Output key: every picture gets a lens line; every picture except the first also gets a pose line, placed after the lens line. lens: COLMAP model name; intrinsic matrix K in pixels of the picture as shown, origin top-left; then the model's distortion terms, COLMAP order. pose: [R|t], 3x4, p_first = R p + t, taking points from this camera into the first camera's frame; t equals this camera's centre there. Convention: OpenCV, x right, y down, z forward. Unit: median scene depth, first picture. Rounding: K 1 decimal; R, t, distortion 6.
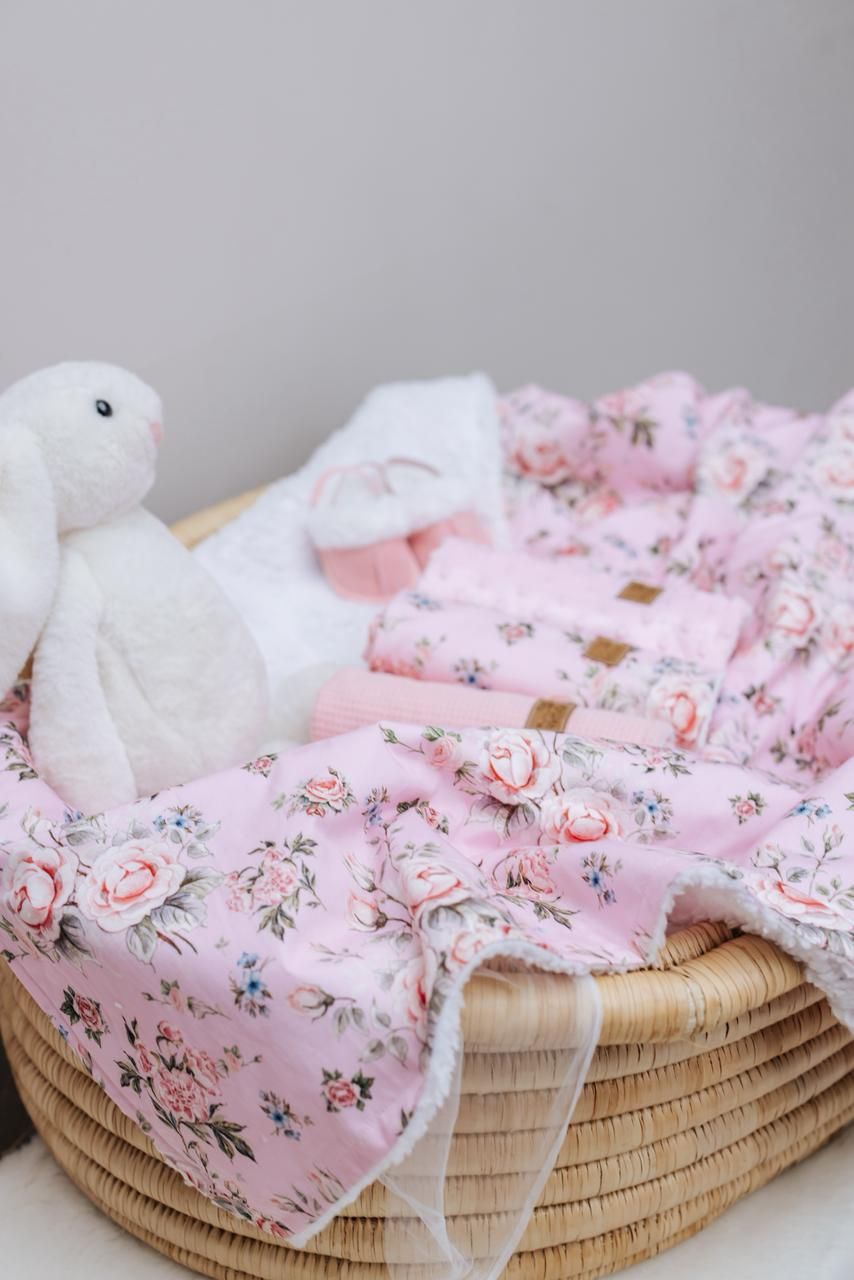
lens RADIAL K [[1901.0, 0, 427.4], [0, 1901.0, 642.3], [0, 0, 1]] dist [-0.018135, 0.000000]
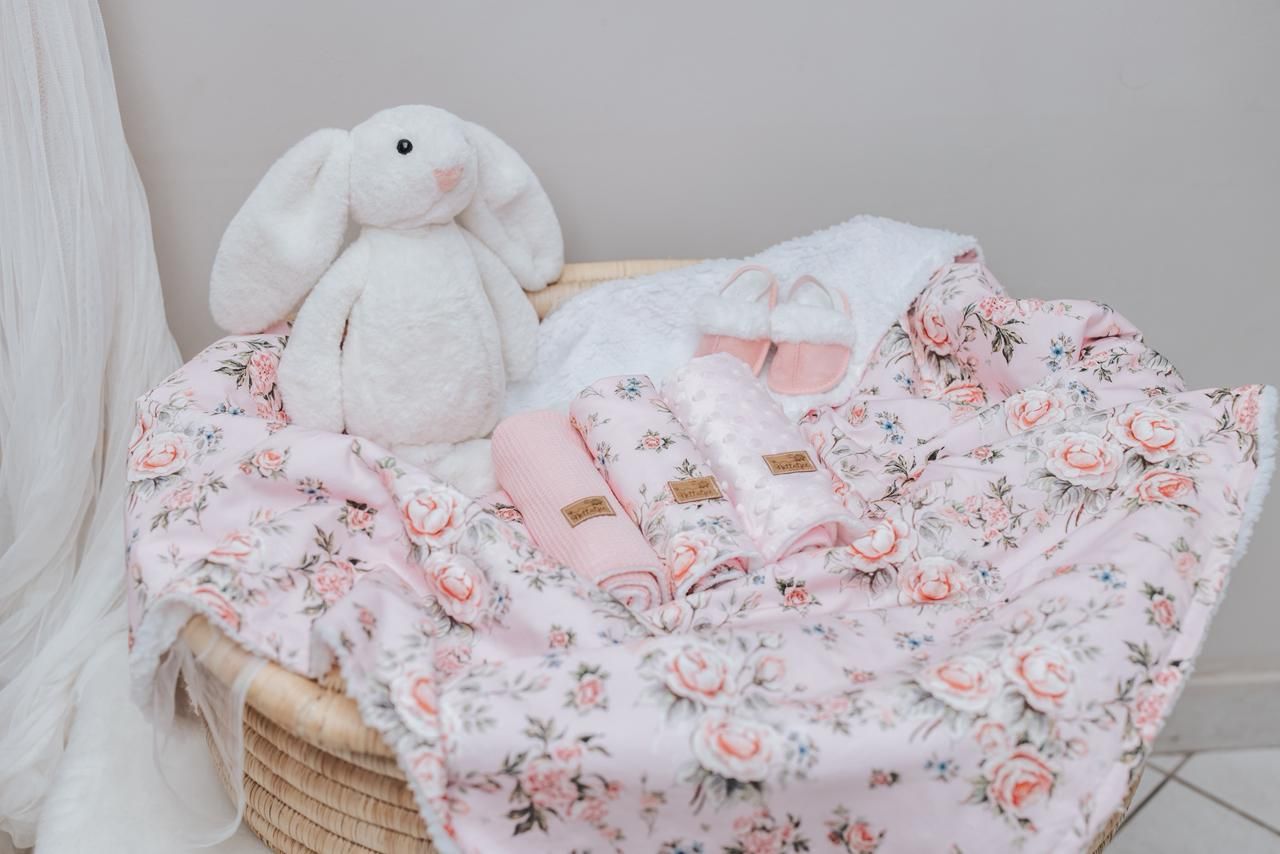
lens RADIAL K [[1901.0, 0, 647.6], [0, 1901.0, 439.2], [0, 0, 1]] dist [-0.018135, 0.000000]
pose [[0.666411, 0.418819, -0.616836, 0.892782], [-0.354848, 0.905775, 0.231636, -0.322818], [0.655728, 0.064518, 0.752236, 0.136176]]
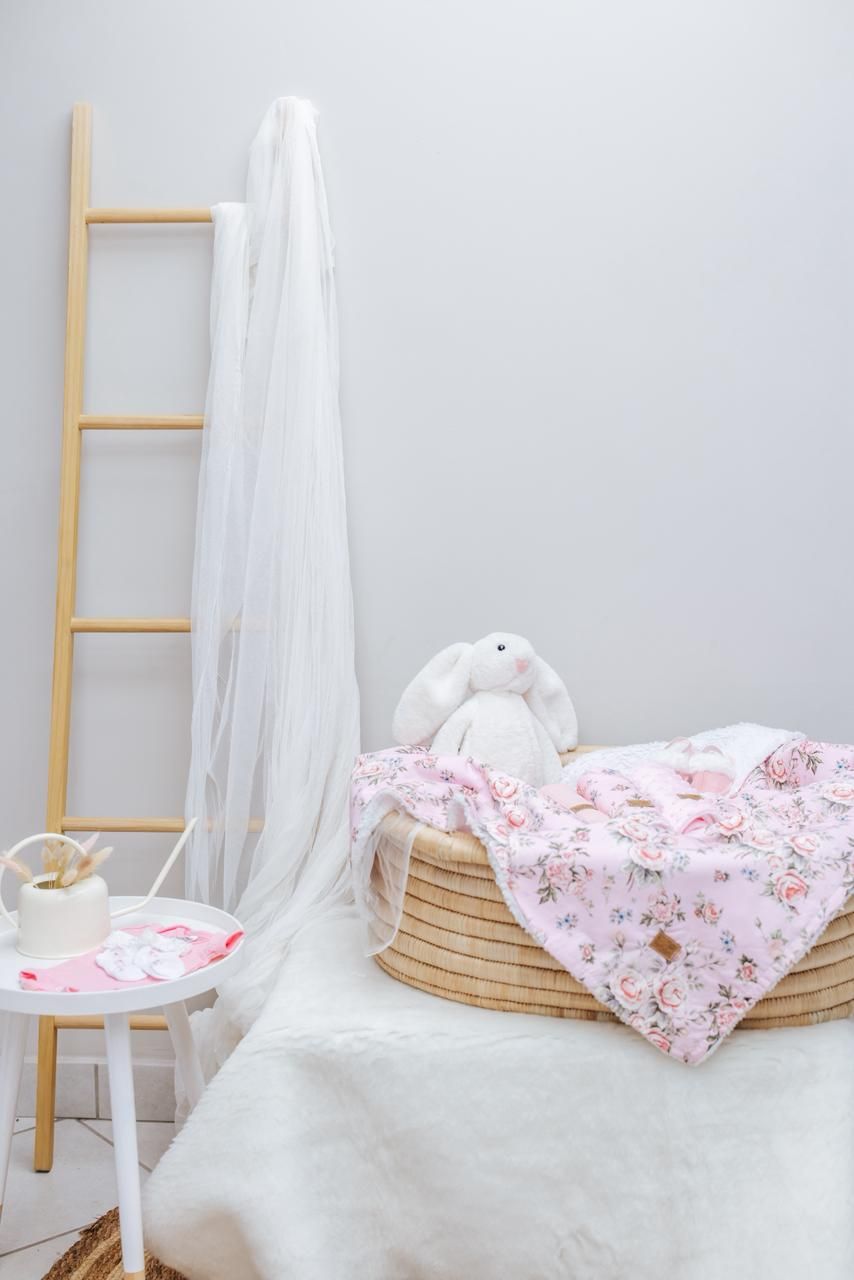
lens RADIAL K [[1901.0, 0, 425.6], [0, 1901.0, 634.2], [0, 0, 1]] dist [-0.018135, 0.000000]
pose [[0.558318, 0.156002, -0.814828, 2.004284], [-0.410035, 0.905706, -0.107554, 0.193589], [0.721216, 0.394157, 0.569638, -0.601679]]
